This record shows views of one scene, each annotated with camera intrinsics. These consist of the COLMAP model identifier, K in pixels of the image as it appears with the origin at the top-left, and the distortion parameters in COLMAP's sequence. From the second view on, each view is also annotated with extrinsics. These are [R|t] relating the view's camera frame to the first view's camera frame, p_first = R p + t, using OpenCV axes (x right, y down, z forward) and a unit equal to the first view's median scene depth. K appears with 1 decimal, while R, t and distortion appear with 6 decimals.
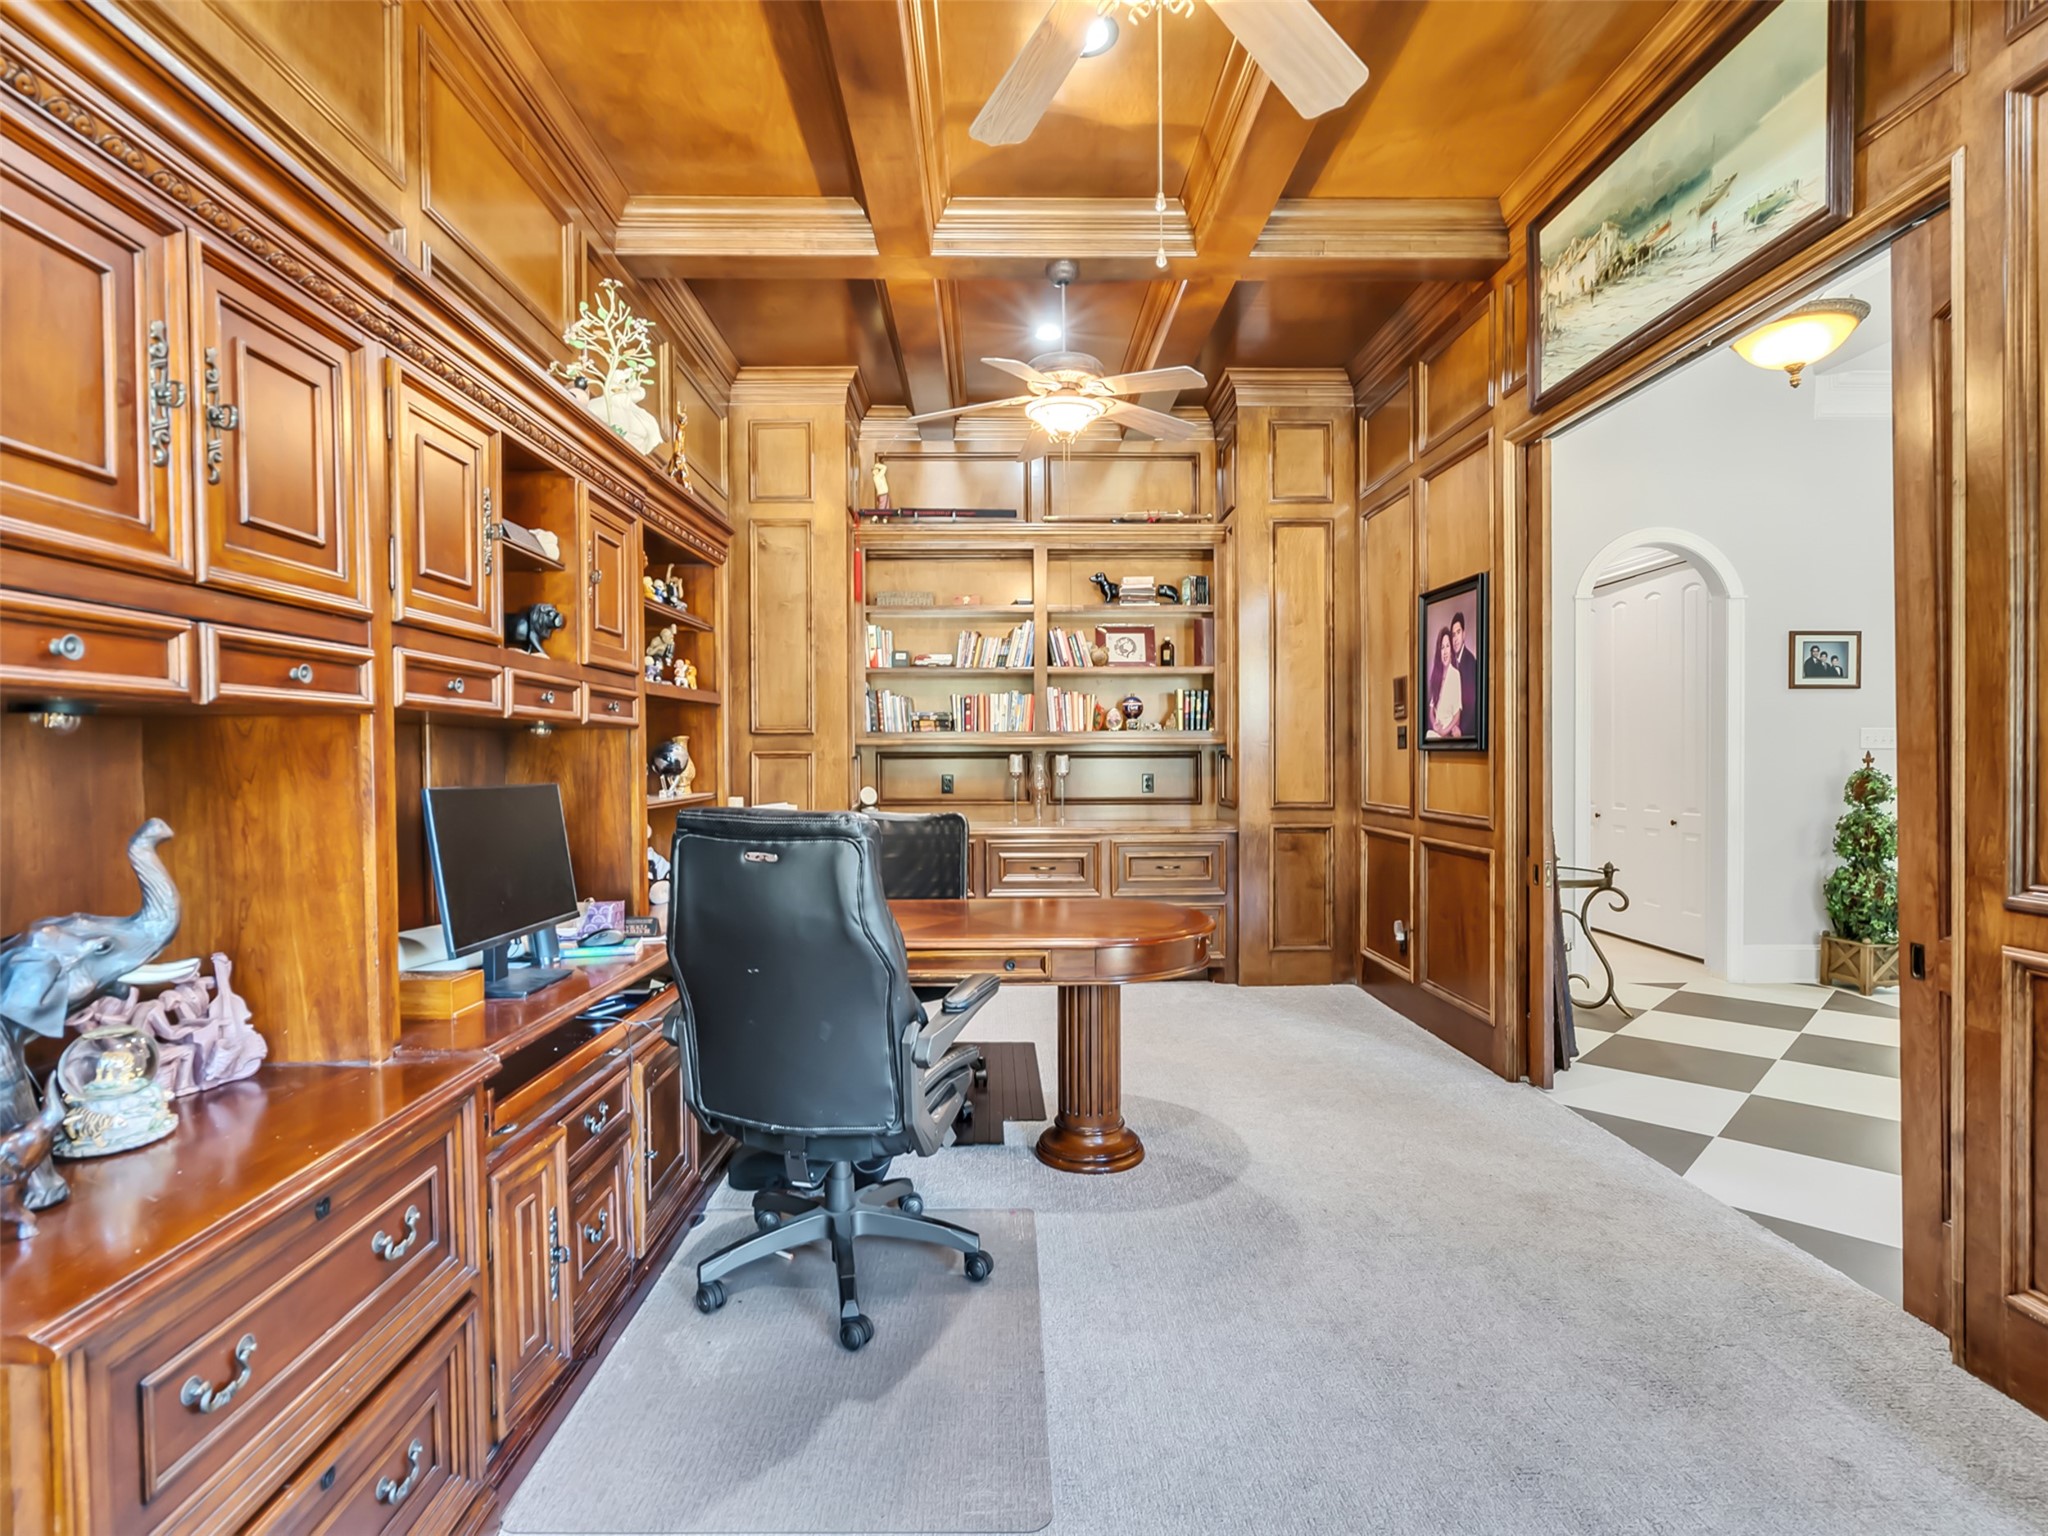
lens RADIAL K [[1052.9, 0, 1015.2], [0, 1052.9, 766.6], [0, 0, 1]] dist [-0.002751, 0.001002]
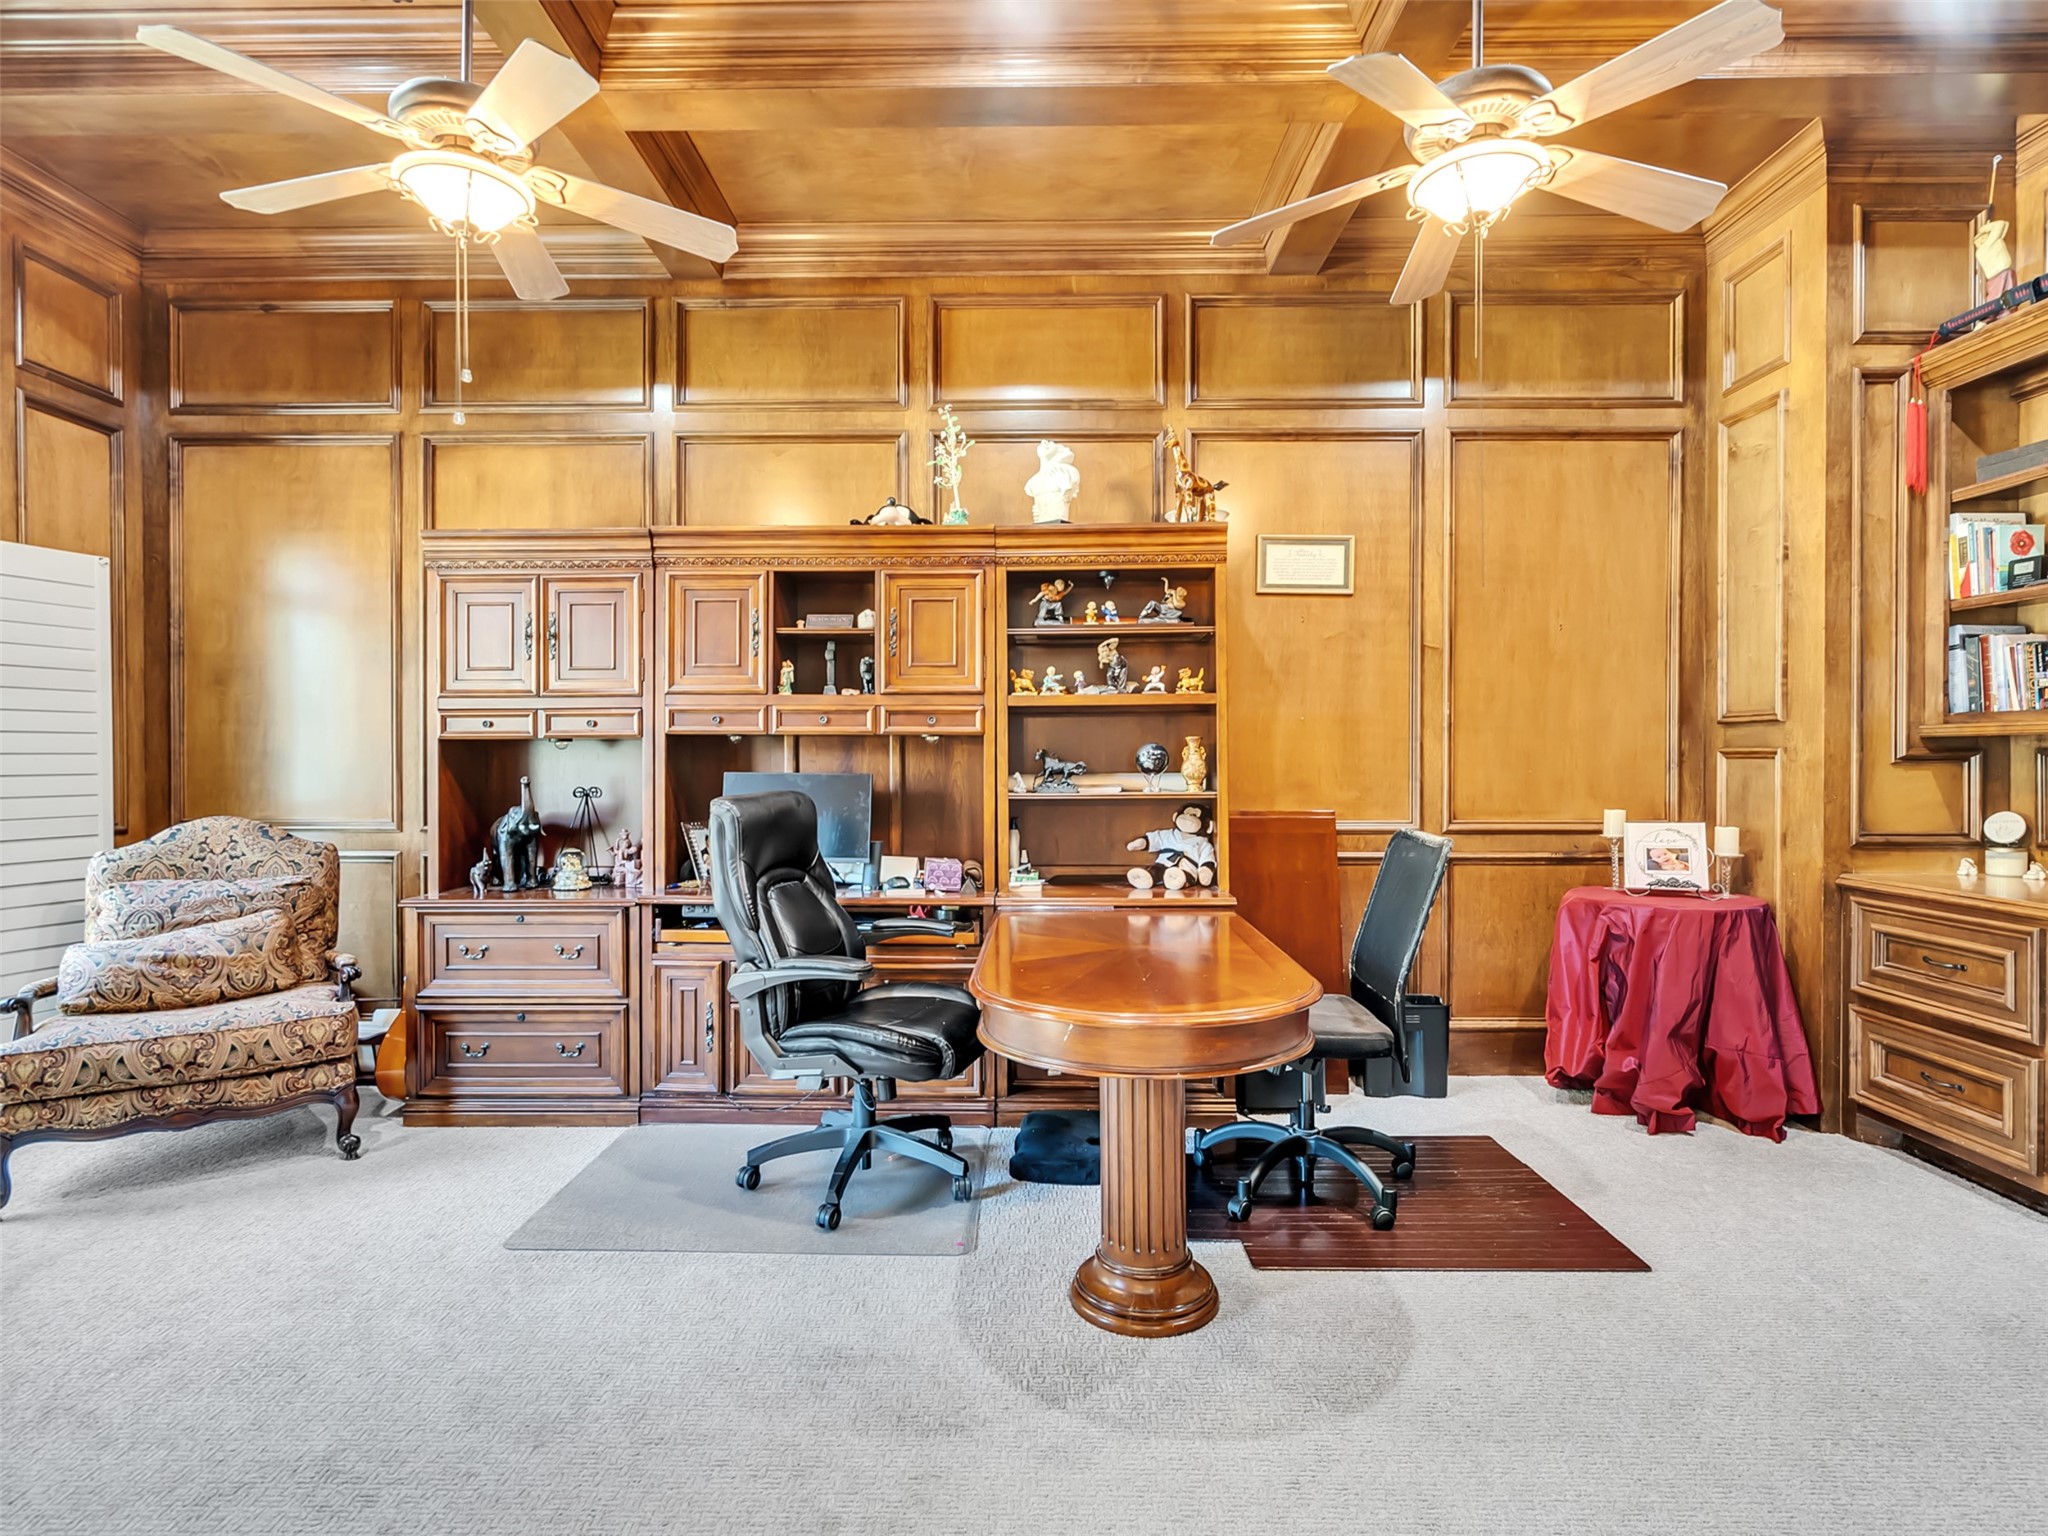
lens RADIAL K [[1052.9, 0, 1017.2], [0, 1052.9, 765.8], [0, 0, 1]] dist [-0.002751, 0.001002]
pose [[-0.036115, 0.016123, -0.999218, 0.475646], [-0.008481, 0.999829, 0.016439, -0.010129], [0.999312, 0.009068, -0.035972, 0.551935]]
